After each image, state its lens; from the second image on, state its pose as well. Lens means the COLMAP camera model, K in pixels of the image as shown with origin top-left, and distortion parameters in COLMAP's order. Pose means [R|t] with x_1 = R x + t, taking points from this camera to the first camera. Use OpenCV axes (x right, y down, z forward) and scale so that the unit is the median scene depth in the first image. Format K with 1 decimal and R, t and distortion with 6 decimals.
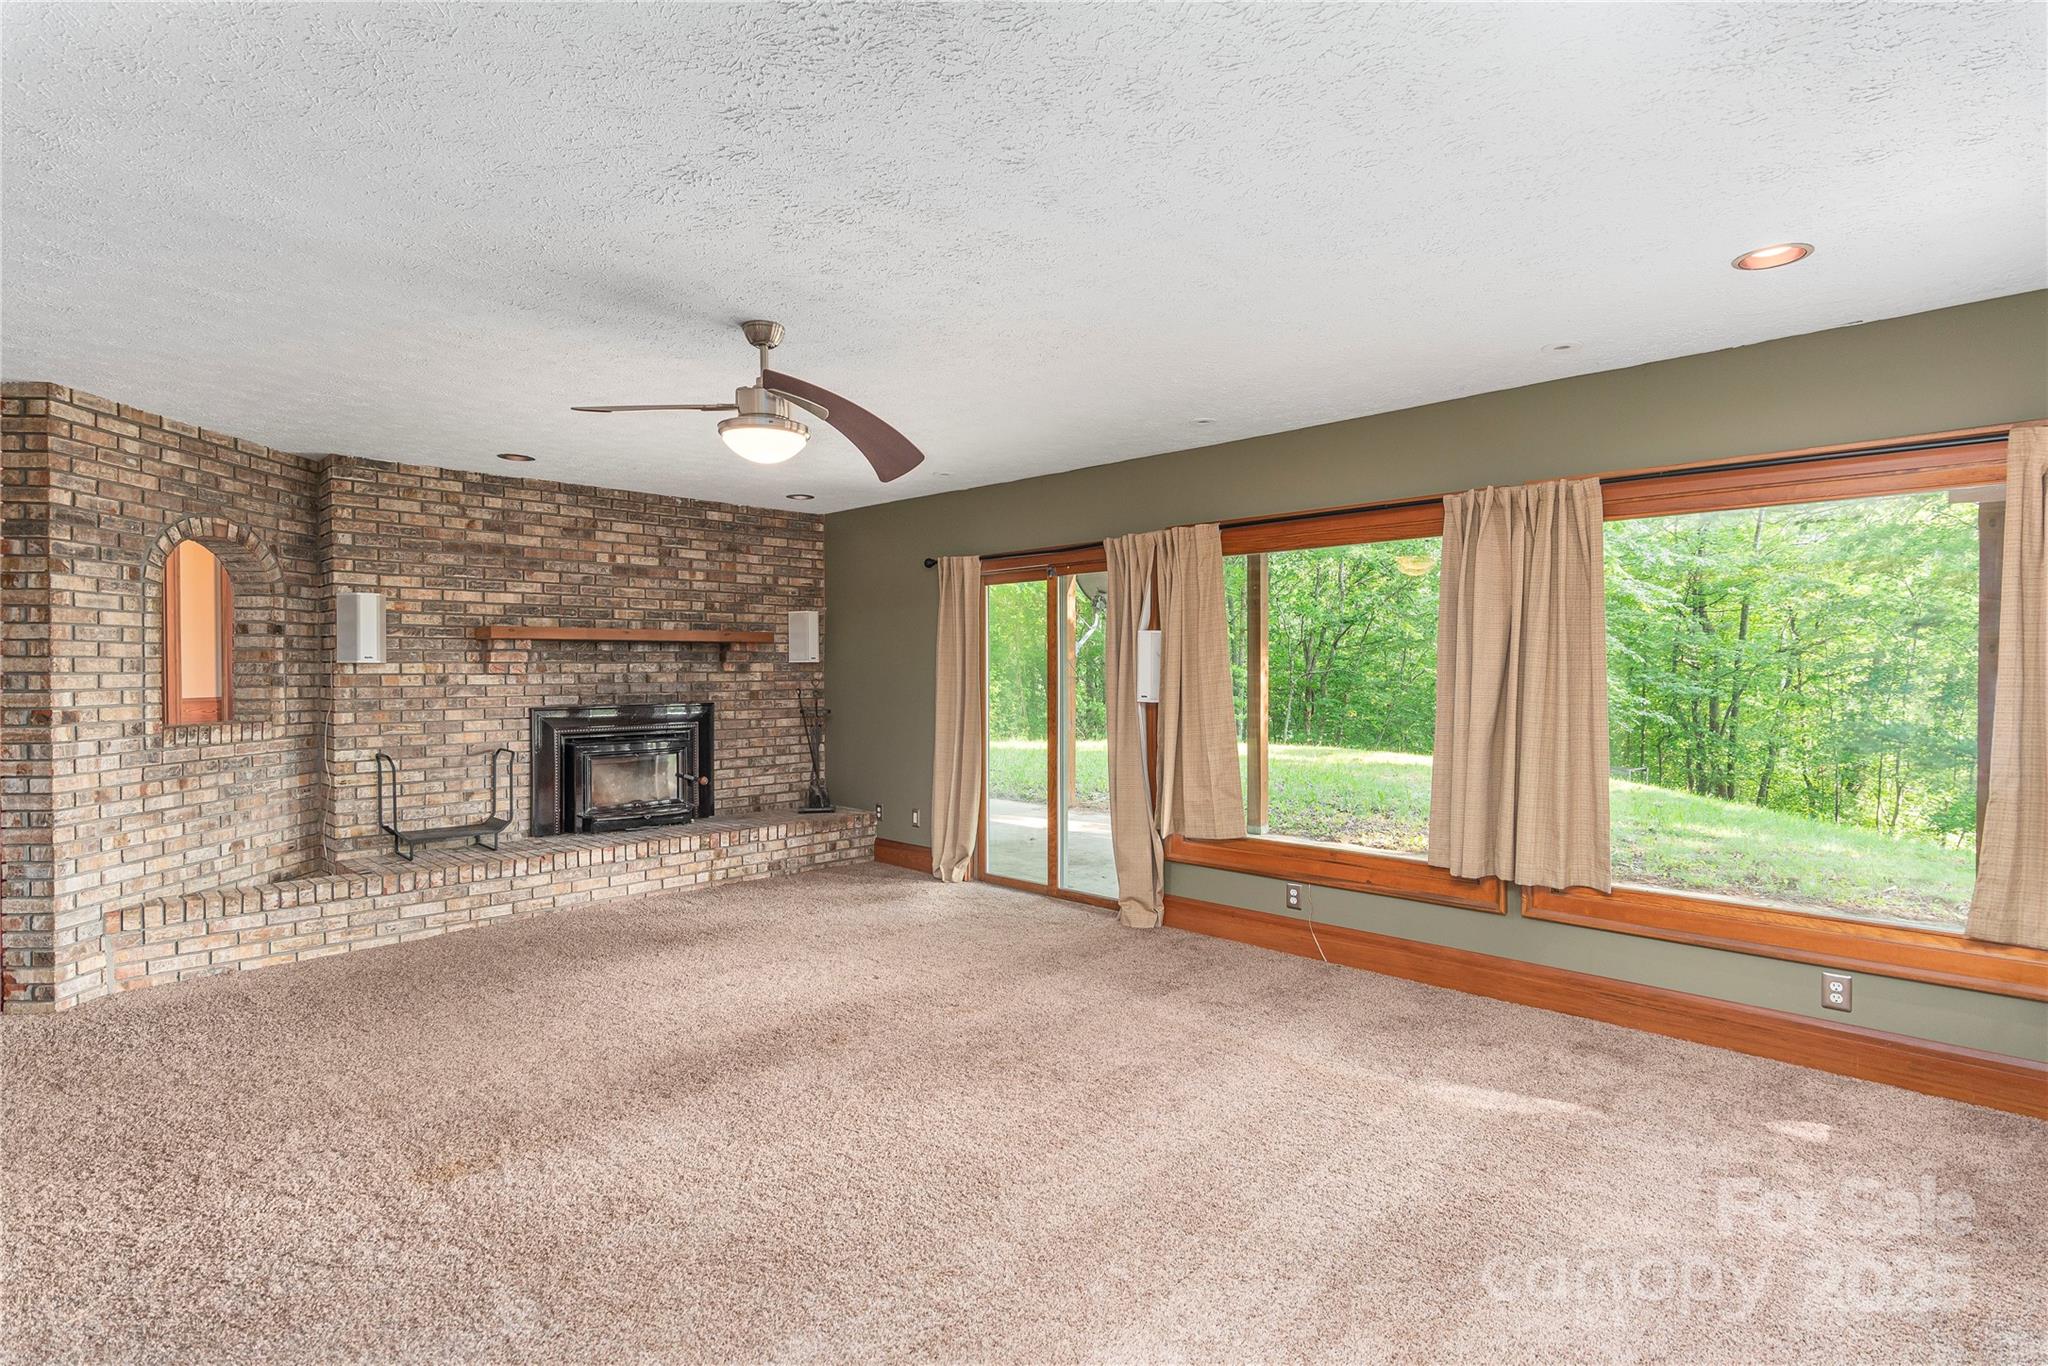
lens RADIAL K [[996.6, 0, 1021.2], [0, 996.6, 682.7], [0, 0, 1]] dist [-0.010867, 0.001555]
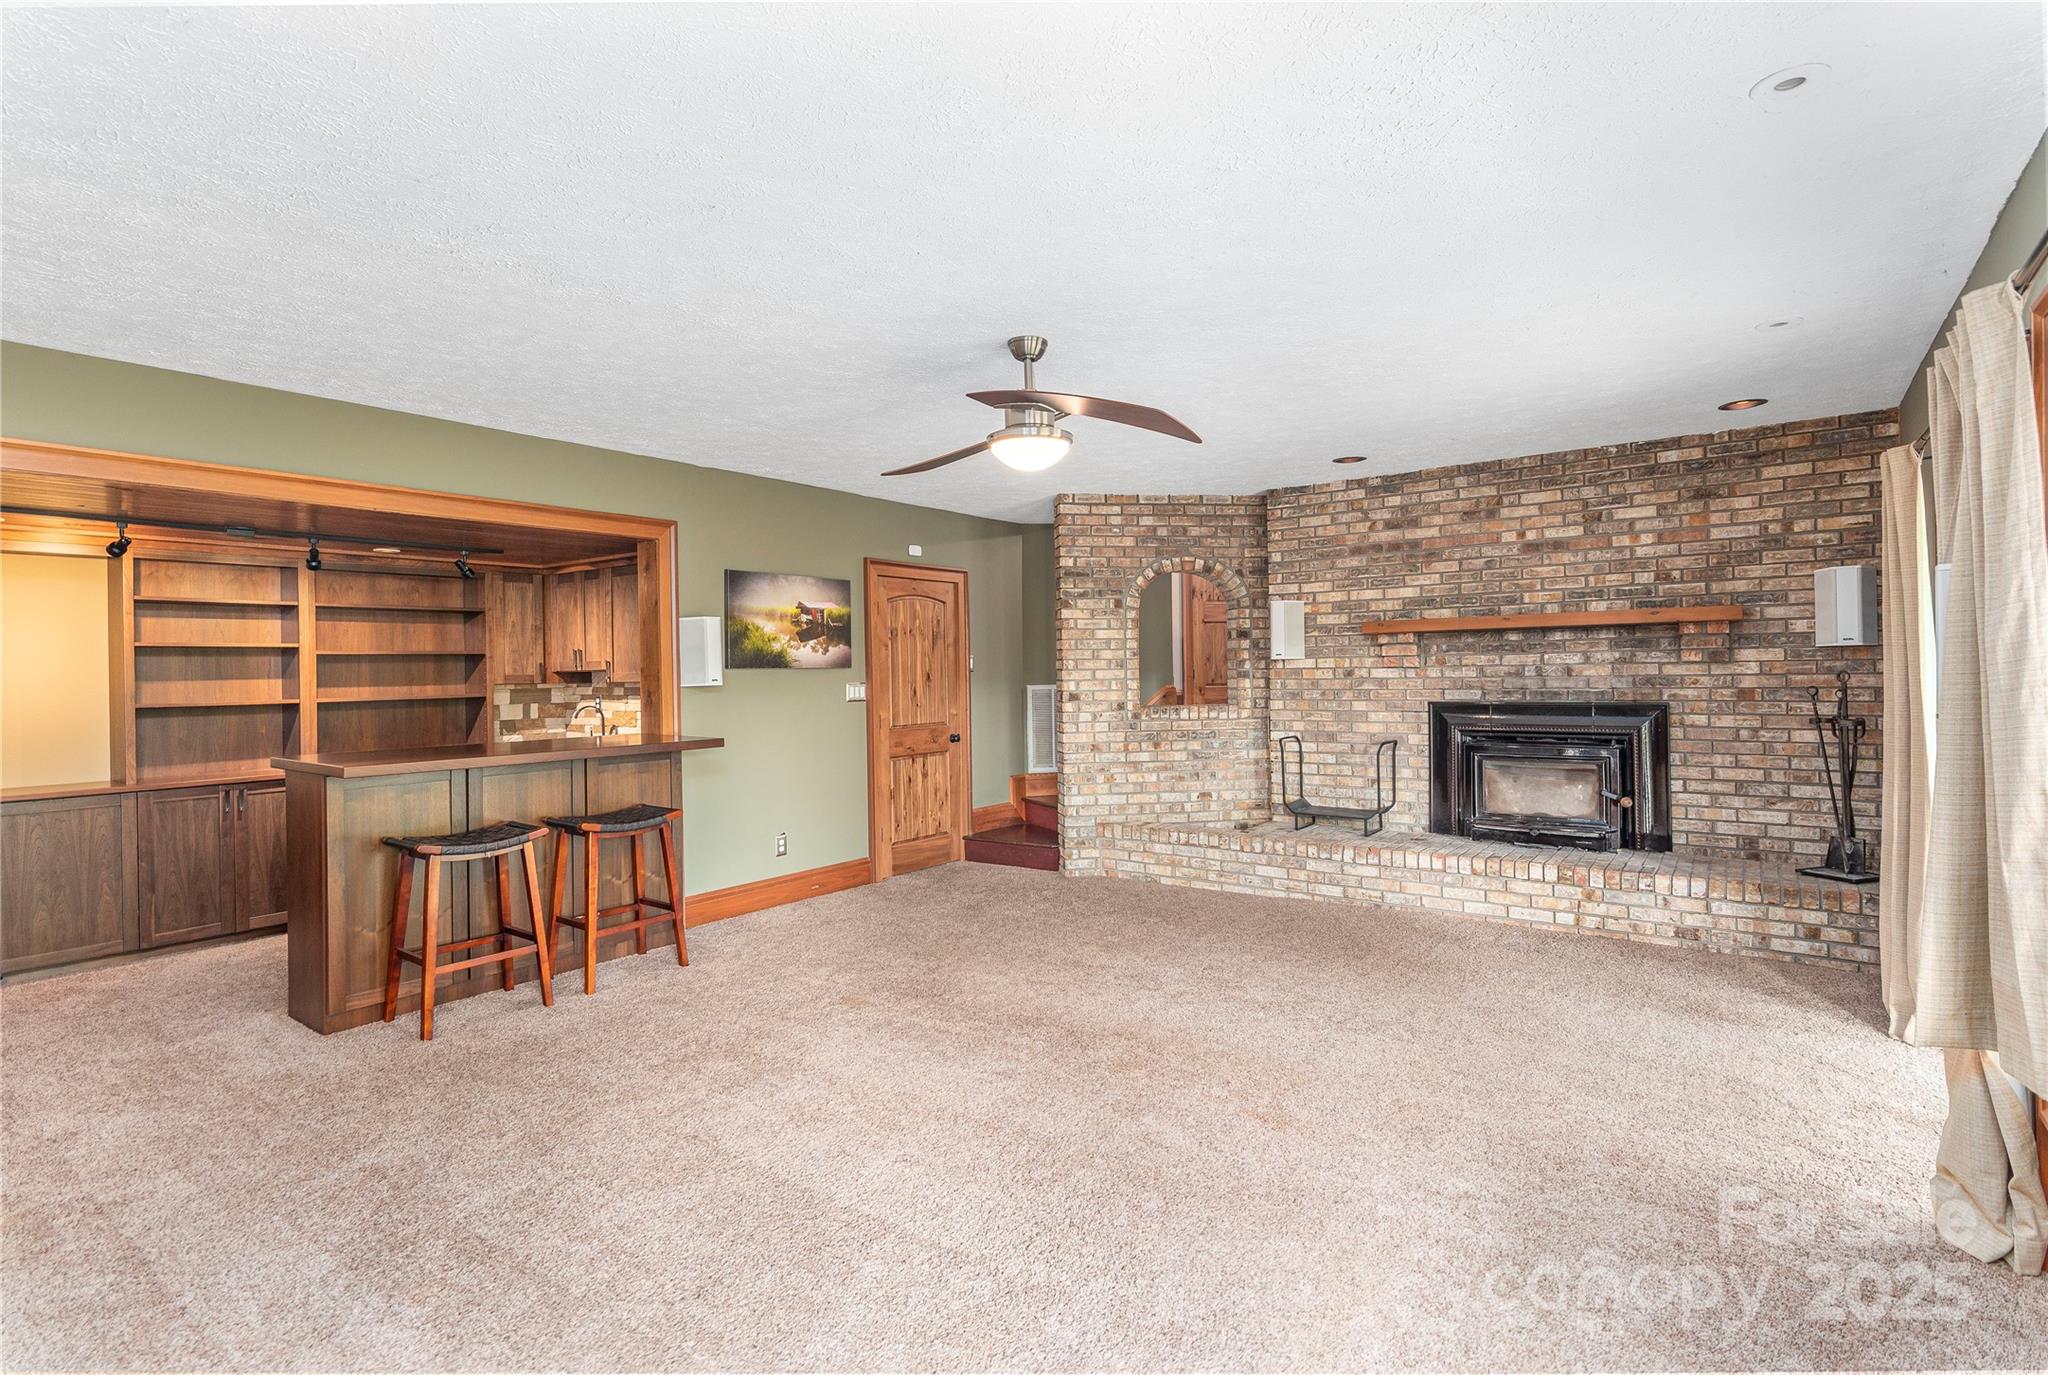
lens RADIAL K [[996.6, 0, 1038.9], [0, 996.6, 674.0], [0, 0, 1]] dist [-0.010867, 0.001555]
pose [[0.133461, 0.002501, -0.991051, 0.458647], [0.000173, 0.999997, 0.002547, -0.004737], [0.991054, -0.000511, 0.133460, 0.514561]]
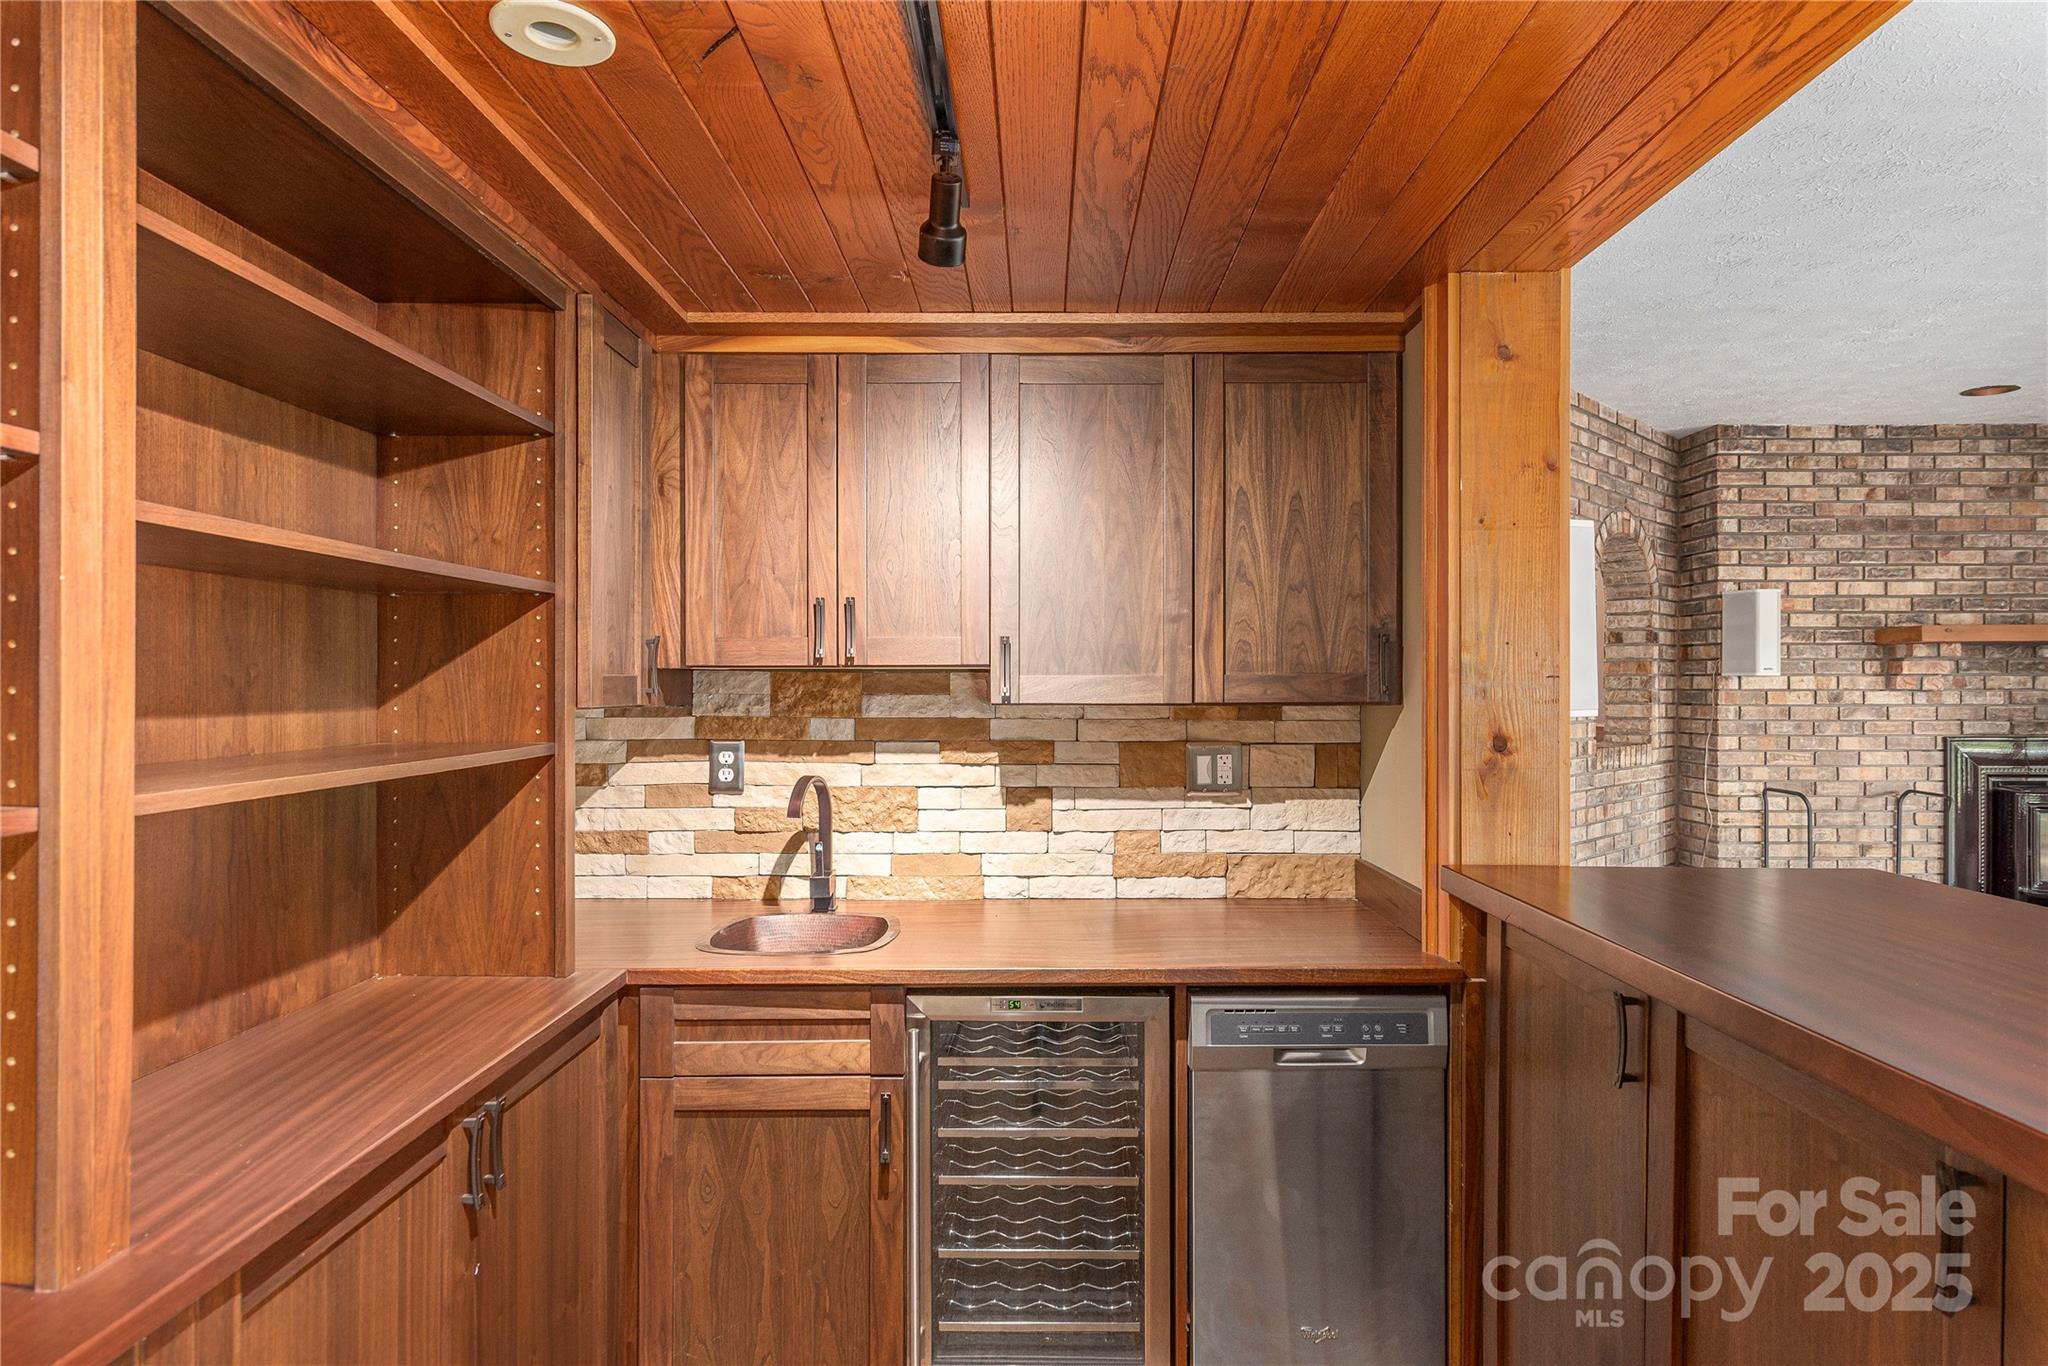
lens RADIAL K [[1160.8, 0, 1027.8], [0, 1160.8, 683.7], [0, 0, 1]] dist [0.001799, 0.000437]
pose [[0.693154, -0.000714, -0.720789, -0.366146], [-0.011748, 0.999855, -0.012288, 0.005006], [0.720694, 0.016985, 0.693045, -0.084315]]
